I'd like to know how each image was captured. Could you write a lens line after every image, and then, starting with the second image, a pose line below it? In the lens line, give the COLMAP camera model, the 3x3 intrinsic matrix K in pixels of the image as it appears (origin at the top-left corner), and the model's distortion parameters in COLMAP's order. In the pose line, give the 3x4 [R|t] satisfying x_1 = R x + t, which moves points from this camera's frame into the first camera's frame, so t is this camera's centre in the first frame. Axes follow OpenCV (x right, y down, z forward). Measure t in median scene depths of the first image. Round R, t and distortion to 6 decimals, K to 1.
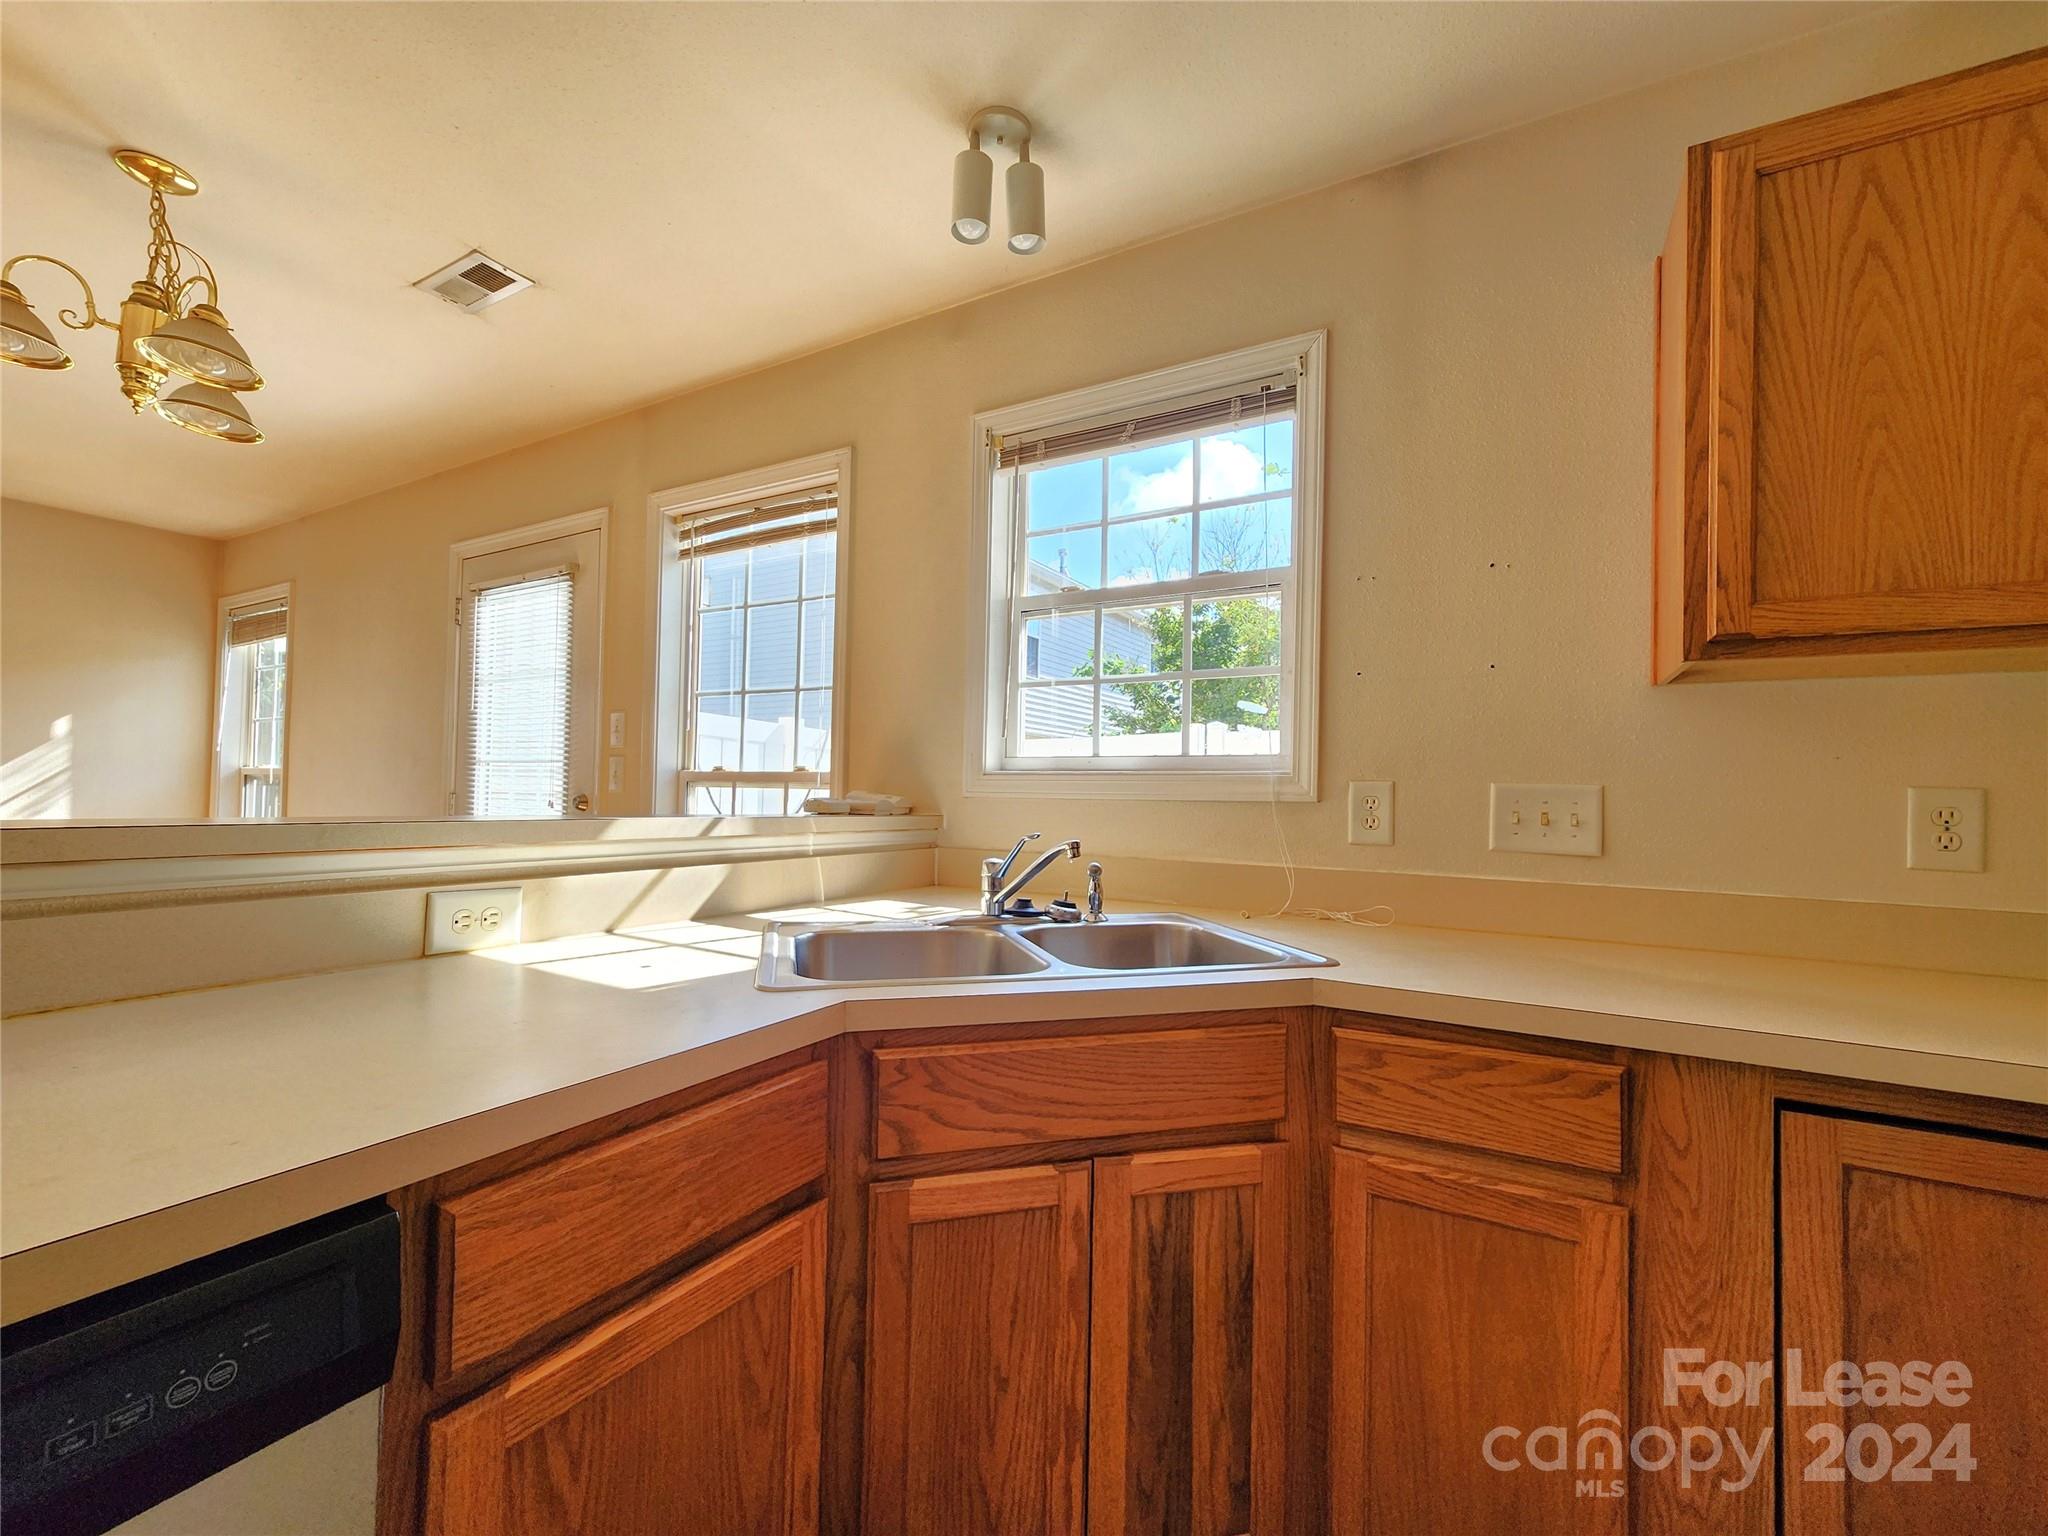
lens RADIAL K [[842.6, 0, 1022.7], [0, 842.6, 774.6], [0, 0, 1]] dist [0.000017, -0.000867]
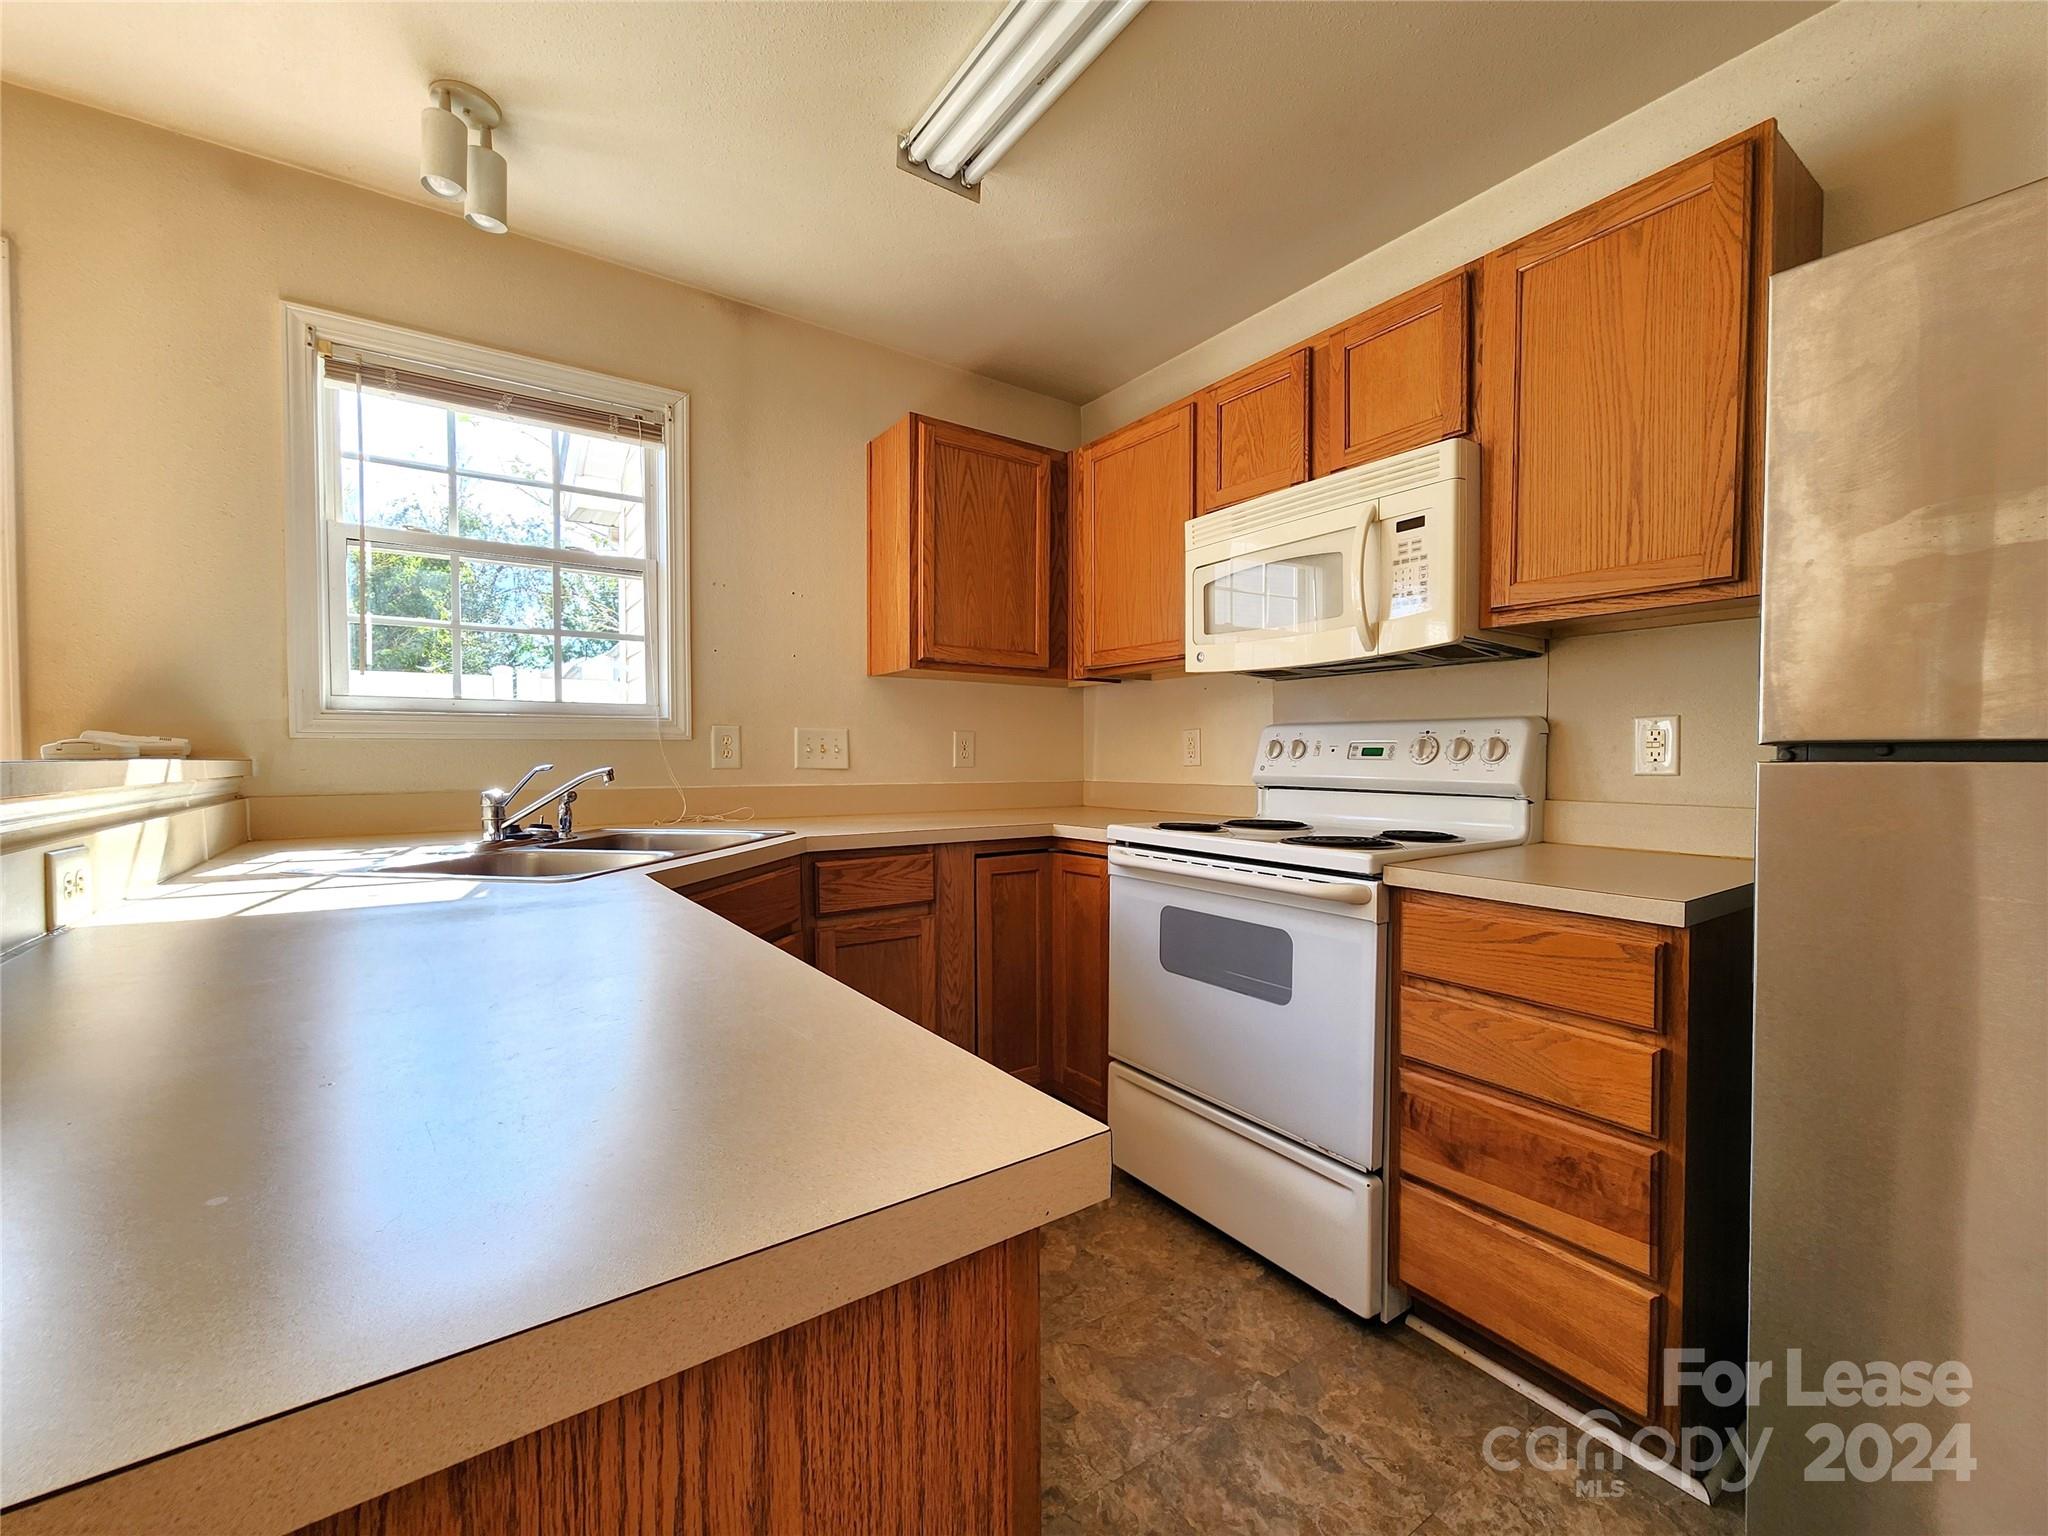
lens RADIAL K [[842.6, 0, 1025.3], [0, 842.6, 769.7], [0, 0, 1]] dist [0.000017, -0.000867]
pose [[0.429882, -0.034992, 0.902207, -0.737536], [-0.012743, 0.998914, 0.044814, 0.012879], [-0.902795, -0.030762, 0.428969, -0.111557]]
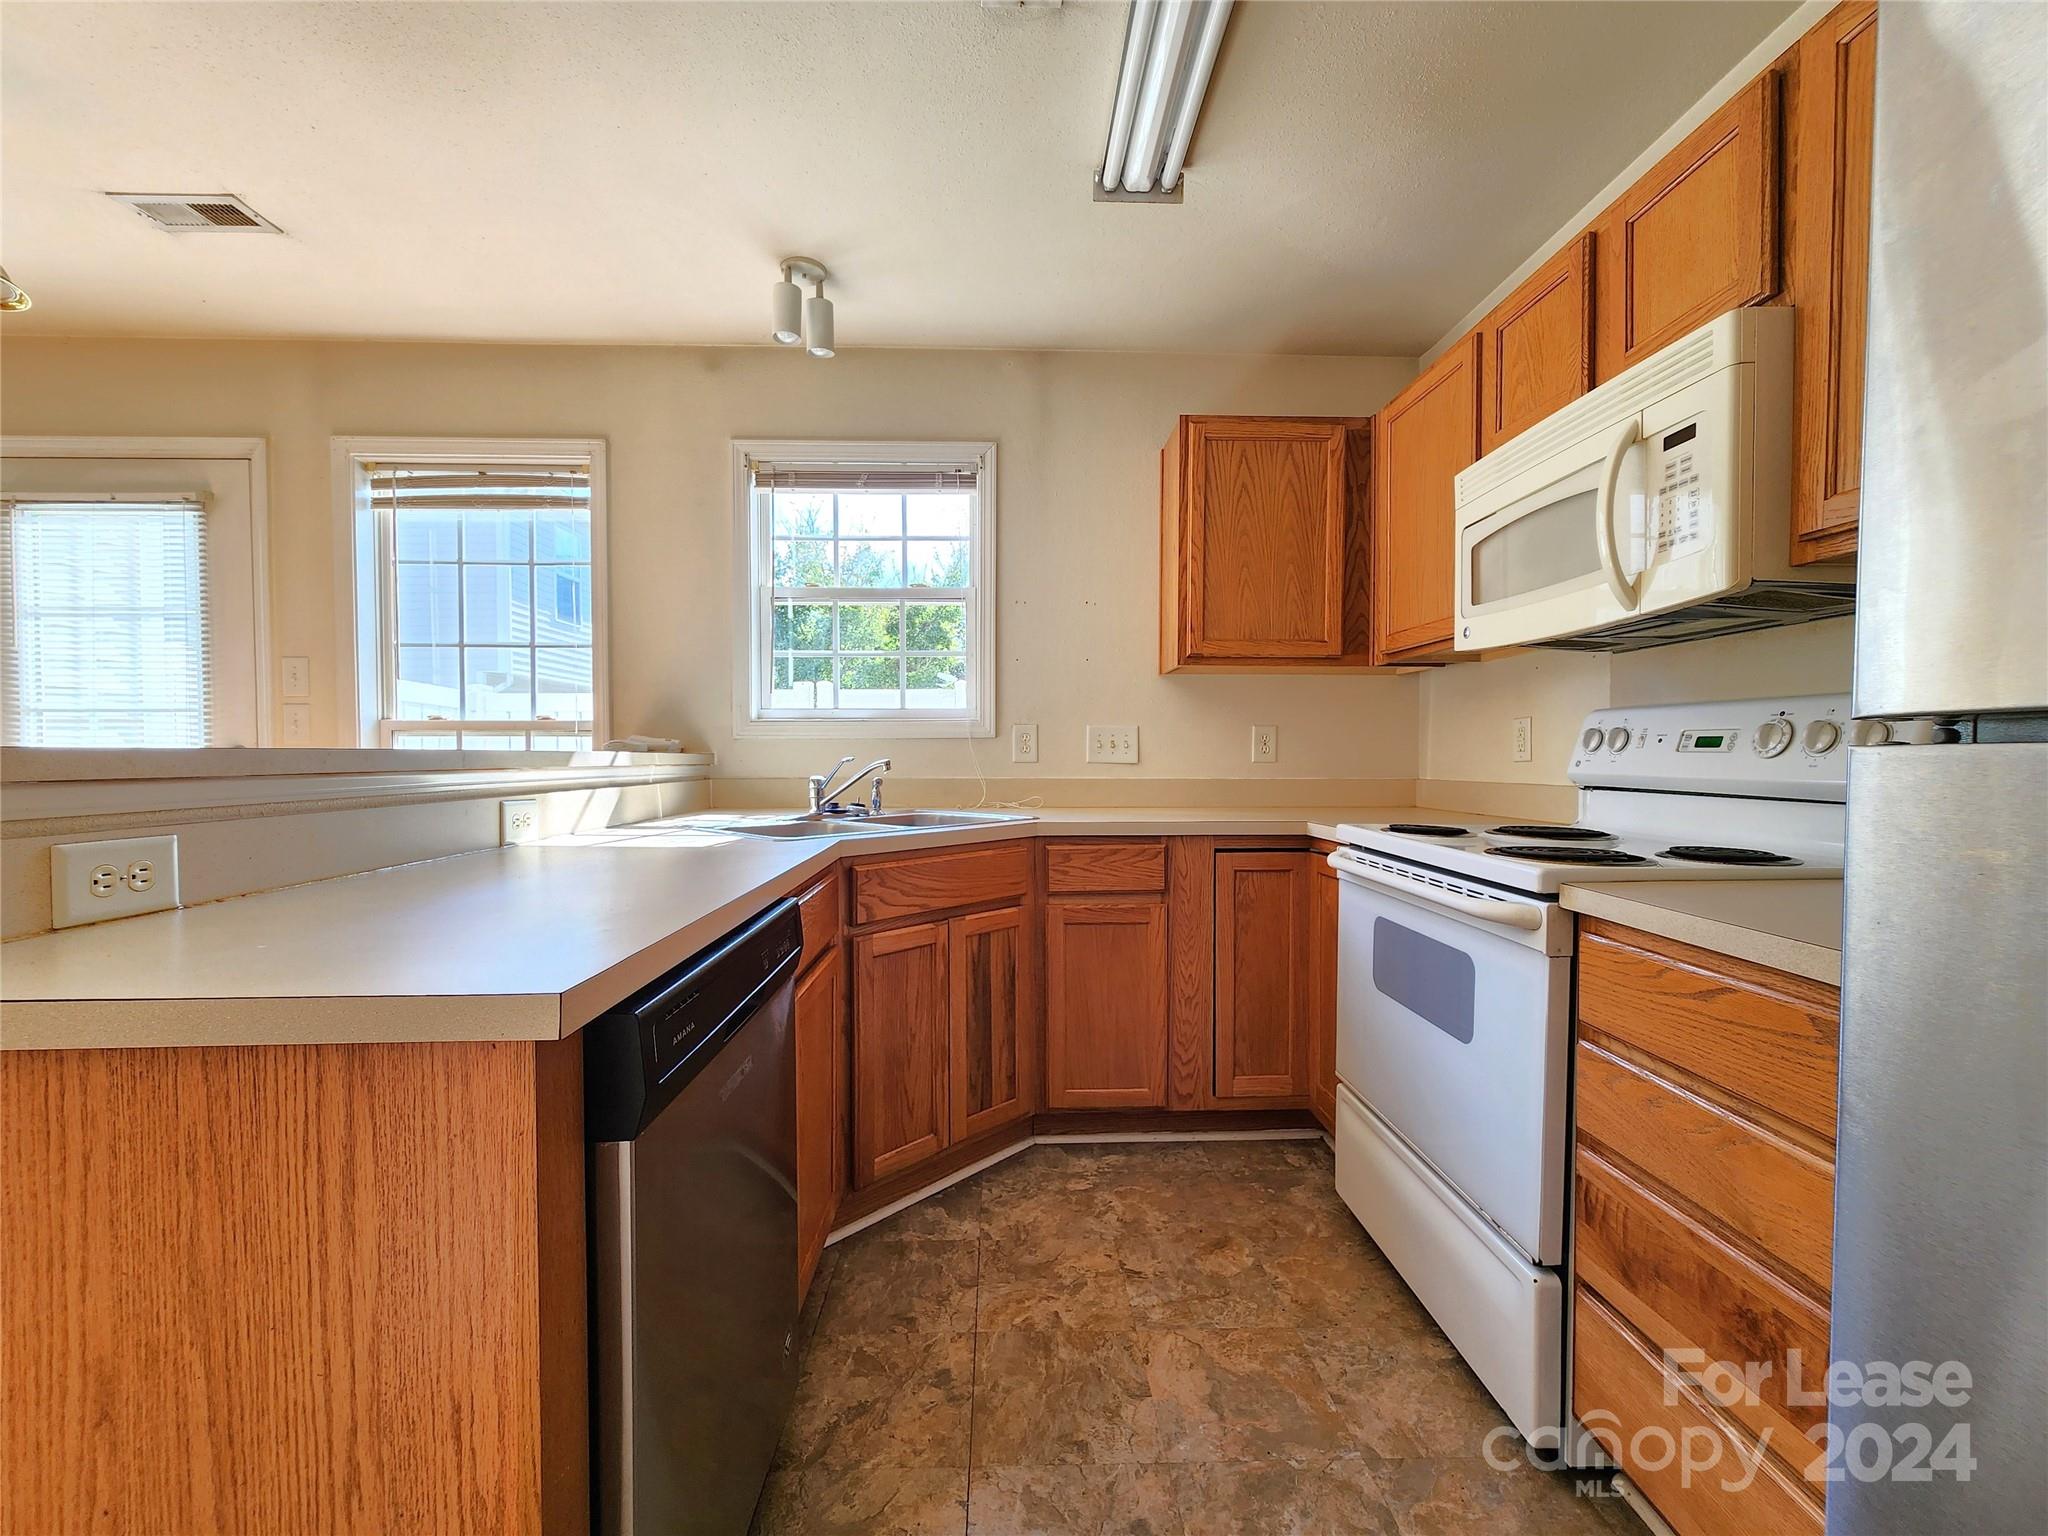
lens RADIAL K [[842.6, 0, 1022.6], [0, 842.6, 769.8], [0, 0, 1]] dist [0.000017, -0.000867]
pose [[0.852982, -0.029238, 0.521122, -0.503154], [0.004994, 0.998841, 0.047866, 0.018437], [-0.521917, -0.038226, 0.852139, -0.466367]]
